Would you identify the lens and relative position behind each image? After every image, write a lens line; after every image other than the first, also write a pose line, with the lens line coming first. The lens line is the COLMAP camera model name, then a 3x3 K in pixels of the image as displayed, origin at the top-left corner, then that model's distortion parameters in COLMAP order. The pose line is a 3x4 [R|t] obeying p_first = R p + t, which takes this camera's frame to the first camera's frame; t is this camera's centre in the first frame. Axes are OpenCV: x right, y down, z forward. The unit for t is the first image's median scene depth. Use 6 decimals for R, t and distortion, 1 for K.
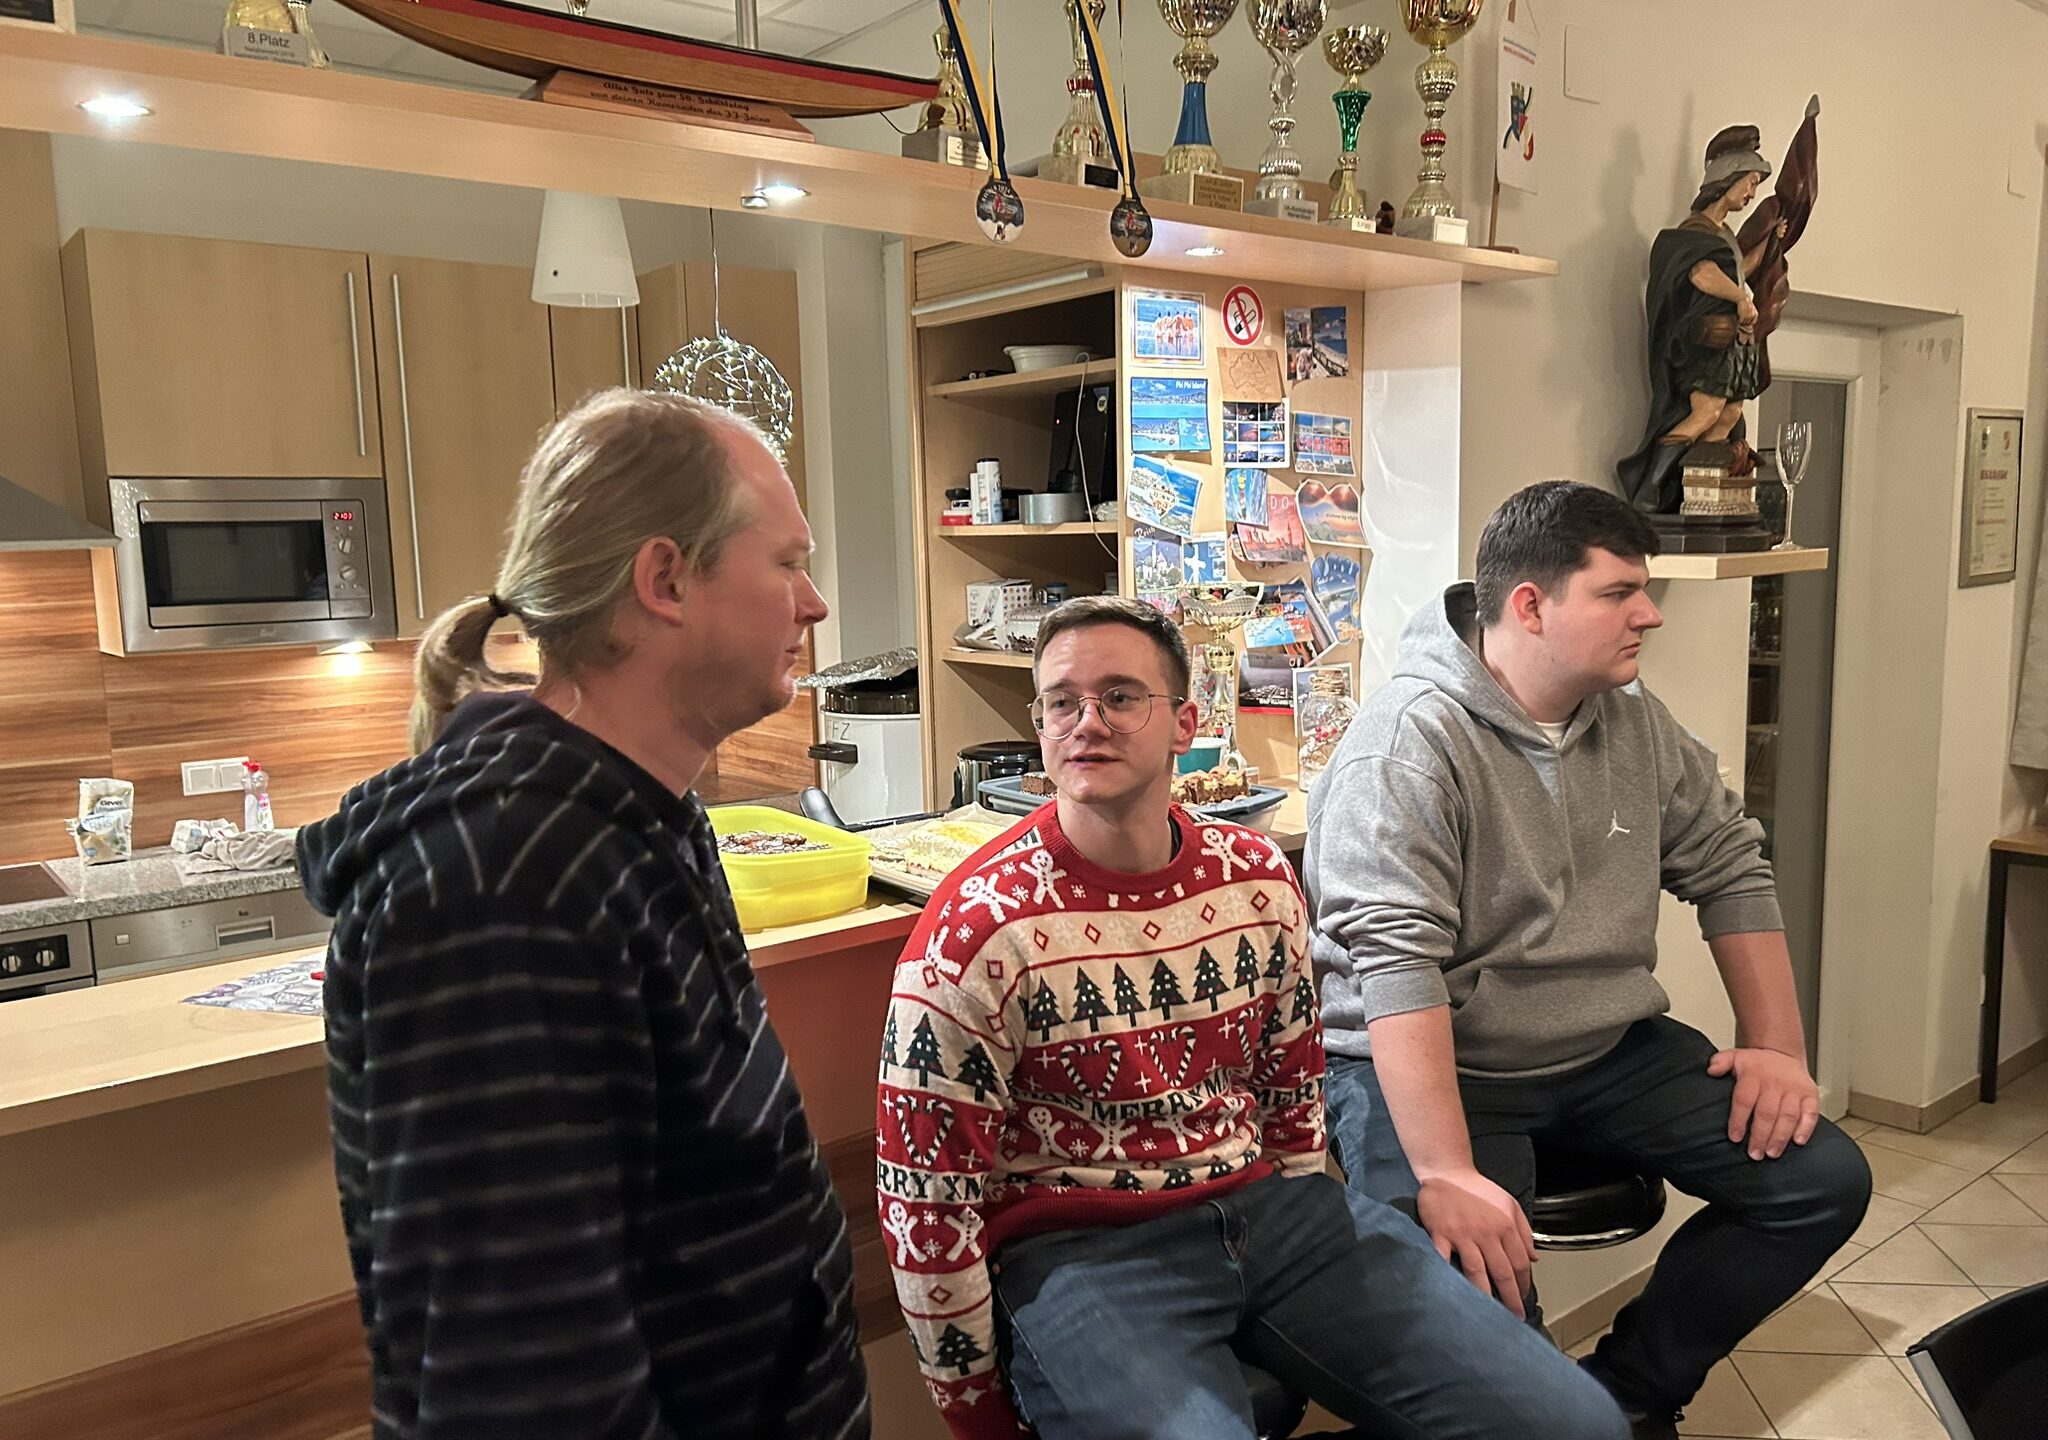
lens RADIAL K [[1555.9, 0, 1024.0], [0, 1555.9, 720.0], [0, 0, 1]] dist [0.007994, -0.003457]
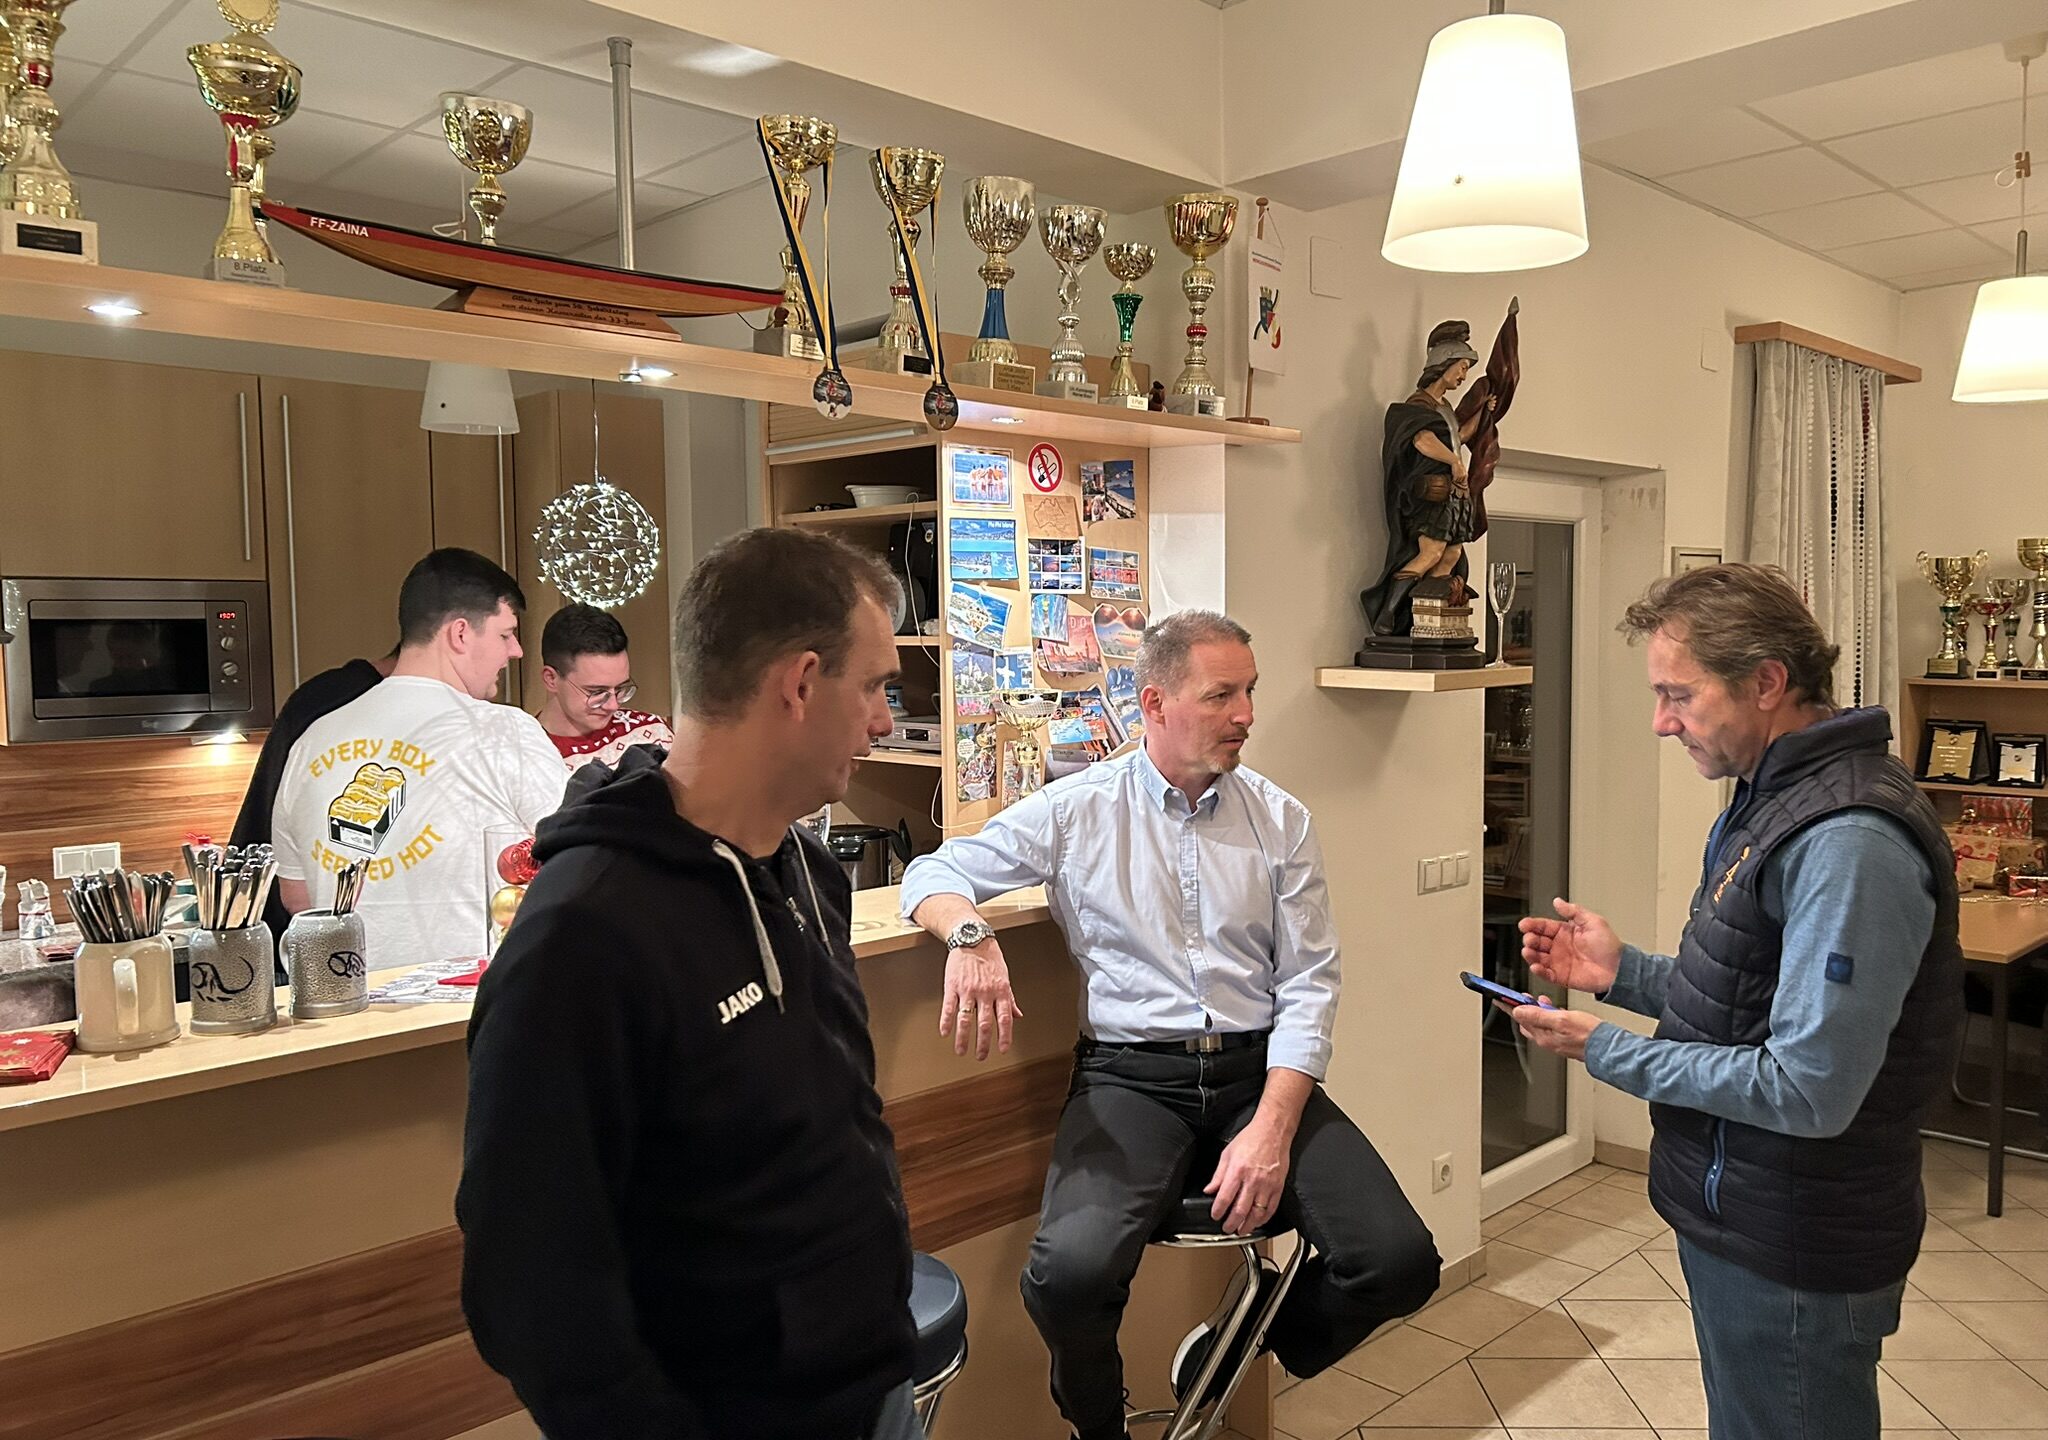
lens RADIAL K [[1554.1, 0, 1055.6], [0, 1554.1, 720.3], [0, 0, 1]] dist [0.126531, -0.242375]
pose [[0.994251, 0.009292, 0.106675, 0.021632], [-0.002566, 0.998009, -0.063020, 0.009922], [-0.107048, 0.062384, 0.992295, -0.176559]]
